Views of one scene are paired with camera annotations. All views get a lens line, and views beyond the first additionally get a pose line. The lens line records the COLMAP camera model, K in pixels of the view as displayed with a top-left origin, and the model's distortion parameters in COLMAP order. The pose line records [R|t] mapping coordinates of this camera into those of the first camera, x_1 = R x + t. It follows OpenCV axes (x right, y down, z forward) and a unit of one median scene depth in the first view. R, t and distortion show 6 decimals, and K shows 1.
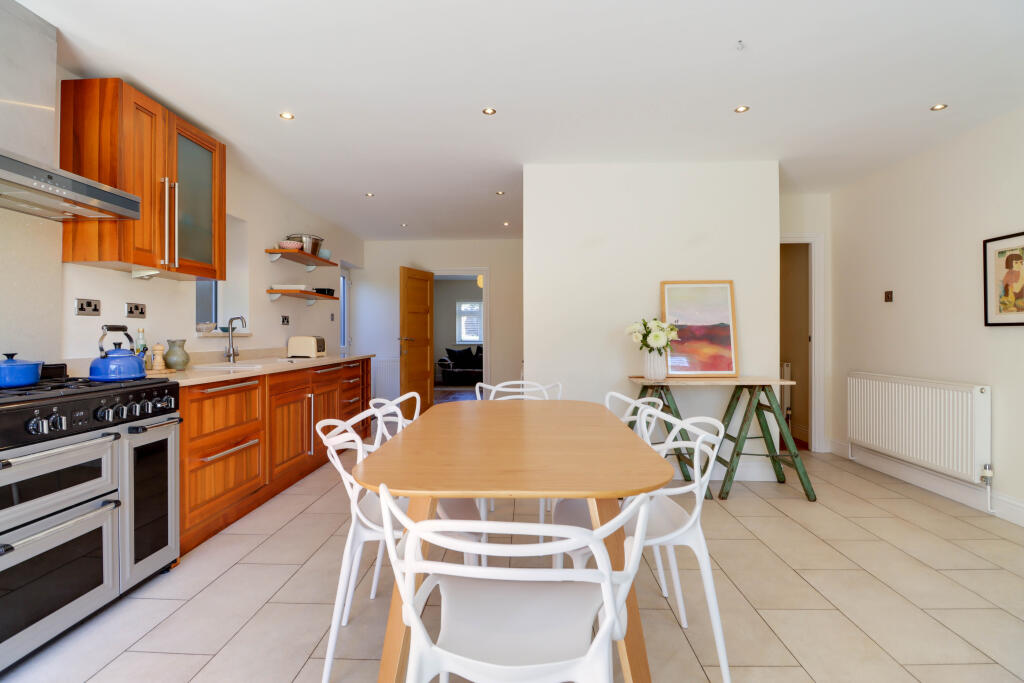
lens RADIAL K [[487.3, 0, 510.7], [0, 487.3, 335.2], [0, 0, 1]] dist [-0.017486, -0.003221]
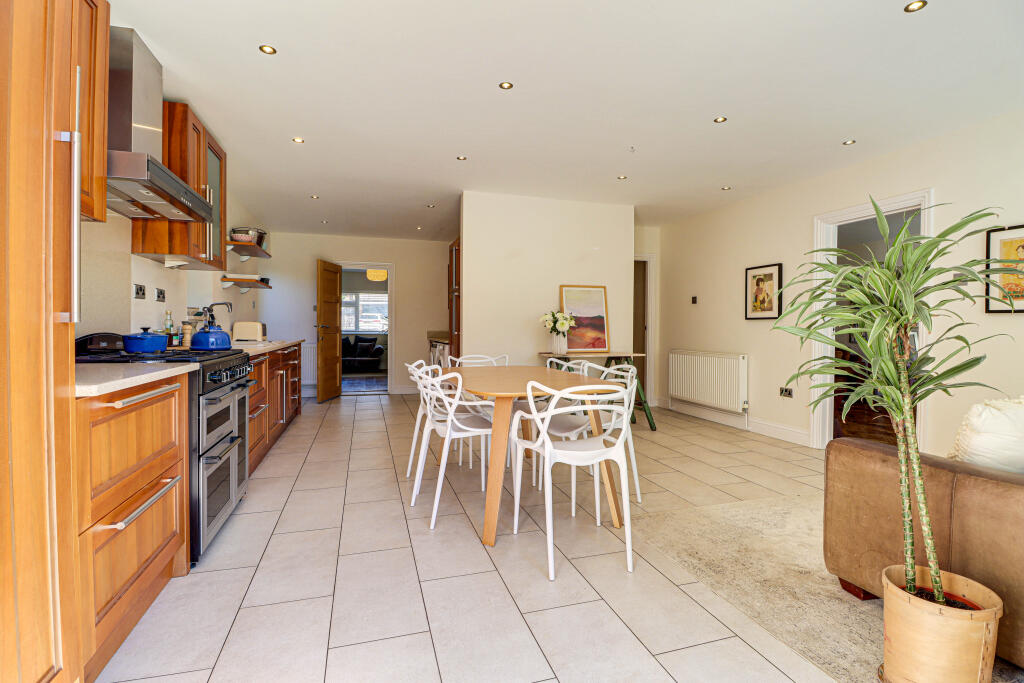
lens RADIAL K [[487.3, 0, 512.2], [0, 487.3, 337.7], [0, 0, 1]] dist [-0.017486, -0.003221]
pose [[0.943811, 0.002289, 0.330478, -0.313833], [-0.008750, 0.999799, 0.018064, 0.018984], [-0.330370, -0.019941, 0.943641, -0.310168]]
